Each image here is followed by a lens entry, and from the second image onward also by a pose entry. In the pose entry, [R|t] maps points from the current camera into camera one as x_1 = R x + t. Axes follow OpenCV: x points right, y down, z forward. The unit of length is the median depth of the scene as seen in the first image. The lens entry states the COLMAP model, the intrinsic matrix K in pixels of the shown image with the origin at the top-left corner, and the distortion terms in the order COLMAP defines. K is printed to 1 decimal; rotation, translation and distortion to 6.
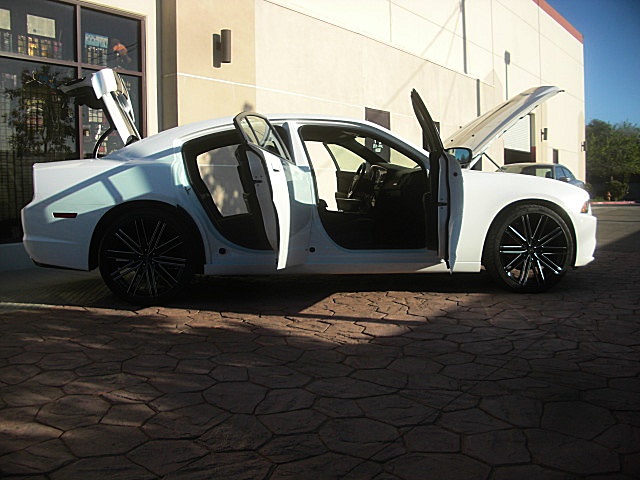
lens RADIAL K [[605.4, 0, 304.0], [0, 605.4, 258.1], [0, 0, 1]] dist [-0.131272, 0.000000]
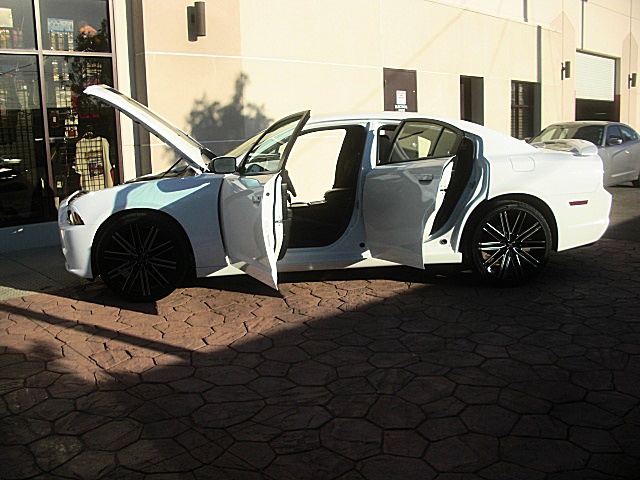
lens RADIAL K [[605.4, 0, 316.4], [0, 605.4, 242.3], [0, 0, 1]] dist [-0.131272, 0.000000]
pose [[0.983951, 0.014982, -0.177807, 0.265115], [-0.001921, 0.997301, 0.073398, -0.075485], [0.178427, -0.071878, 0.981324, 0.075893]]
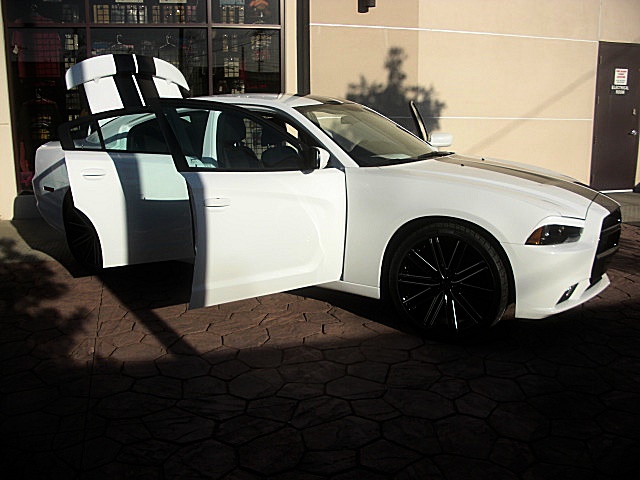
lens RADIAL K [[605.4, 0, 318.8], [0, 605.4, 241.8], [0, 0, 1]] dist [-0.131272, 0.000000]
pose [[0.808073, 0.142999, -0.571463, 0.448810], [-0.071812, 0.986767, 0.145376, -0.108379], [0.584689, -0.076436, 0.807649, 0.203473]]
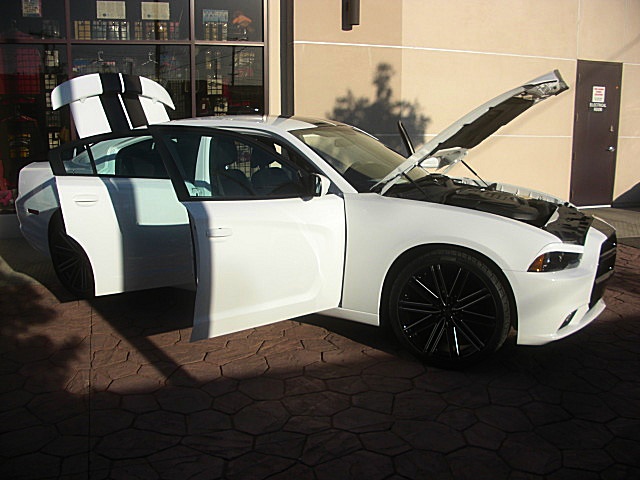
lens RADIAL K [[605.4, 0, 315.9], [0, 605.4, 241.6], [0, 0, 1]] dist [-0.131272, 0.000000]
pose [[0.832388, 0.128691, -0.539045, 0.423653], [-0.072998, 0.989650, 0.123545, -0.118967], [0.549365, -0.063488, 0.833167, 0.196249]]
